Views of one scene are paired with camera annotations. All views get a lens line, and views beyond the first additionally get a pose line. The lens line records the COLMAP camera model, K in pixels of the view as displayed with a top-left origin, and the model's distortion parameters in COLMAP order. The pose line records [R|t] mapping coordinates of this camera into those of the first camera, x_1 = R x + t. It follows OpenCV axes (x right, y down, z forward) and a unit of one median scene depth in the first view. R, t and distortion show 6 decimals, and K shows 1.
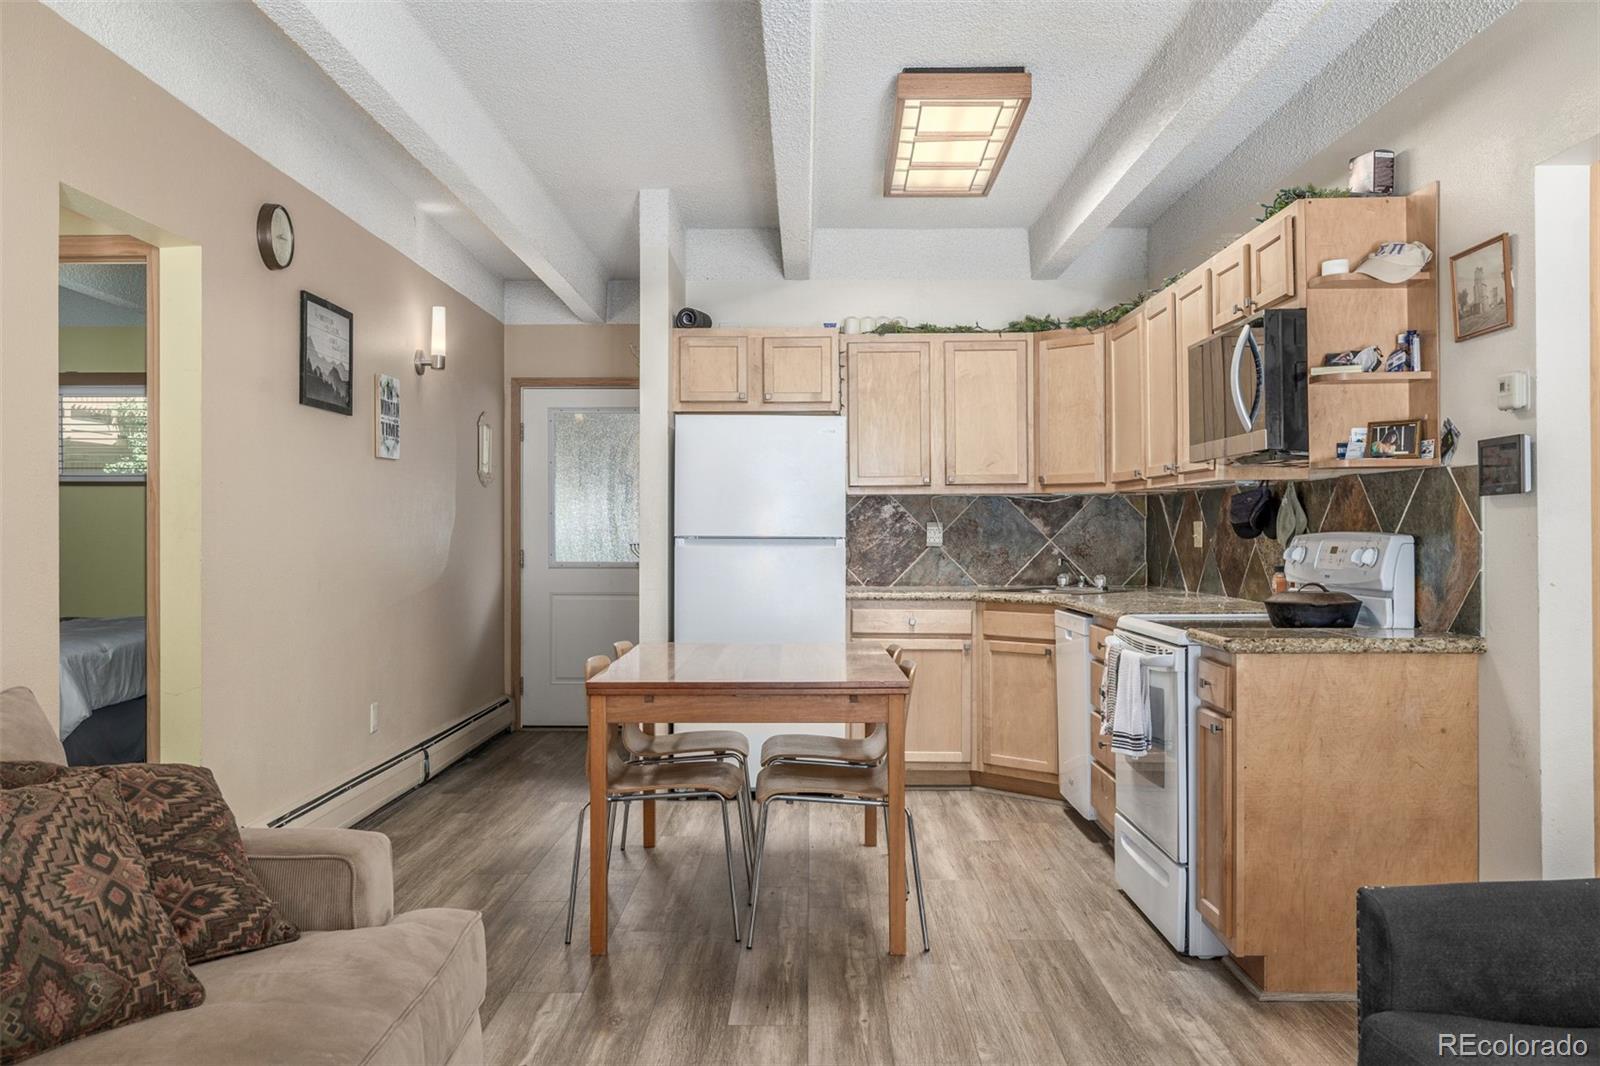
lens RADIAL K [[1342.9, 0, 816.1], [0, 1342.9, 525.5], [0, 0, 1]] dist [0.051213, 0.006527]
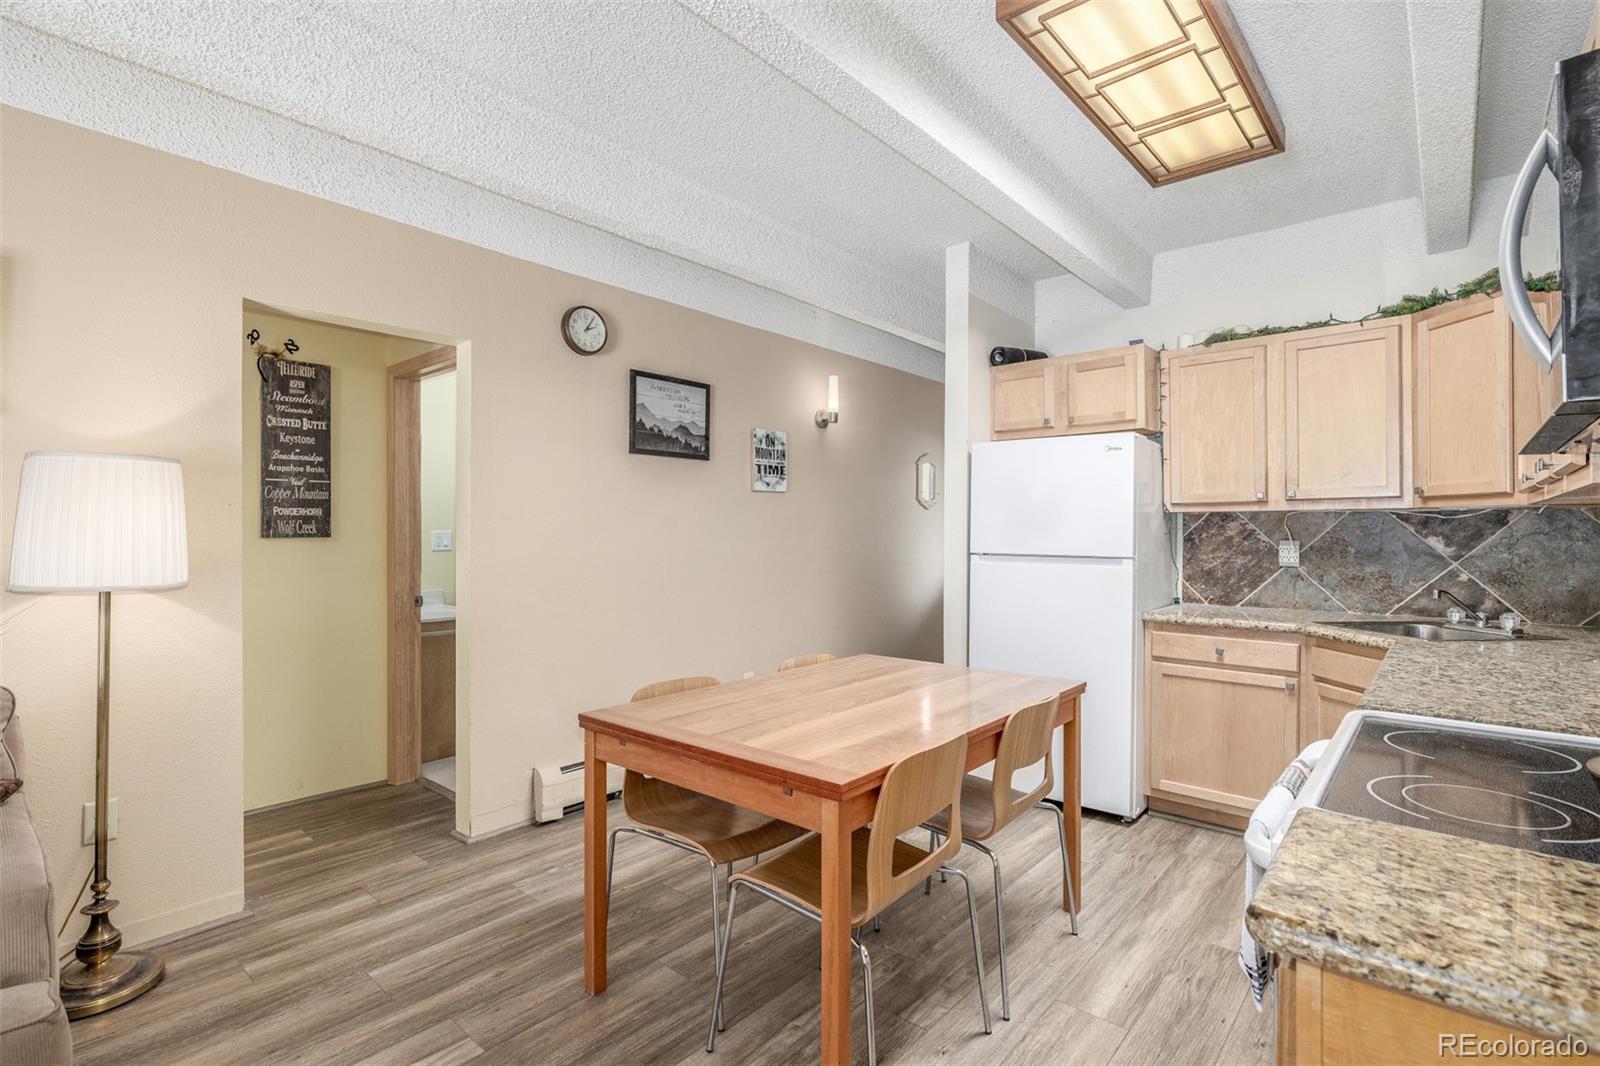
lens RADIAL K [[780.3, 0, 800.0], [0, 780.3, 528.9], [0, 0, 1]] dist [0.008080, 0.001665]
pose [[0.762196, -0.000484, -0.647346, 0.199785], [0.000410, 1.000000, -0.000264, -0.011567], [0.647346, -0.000064, 0.762197, 0.411954]]
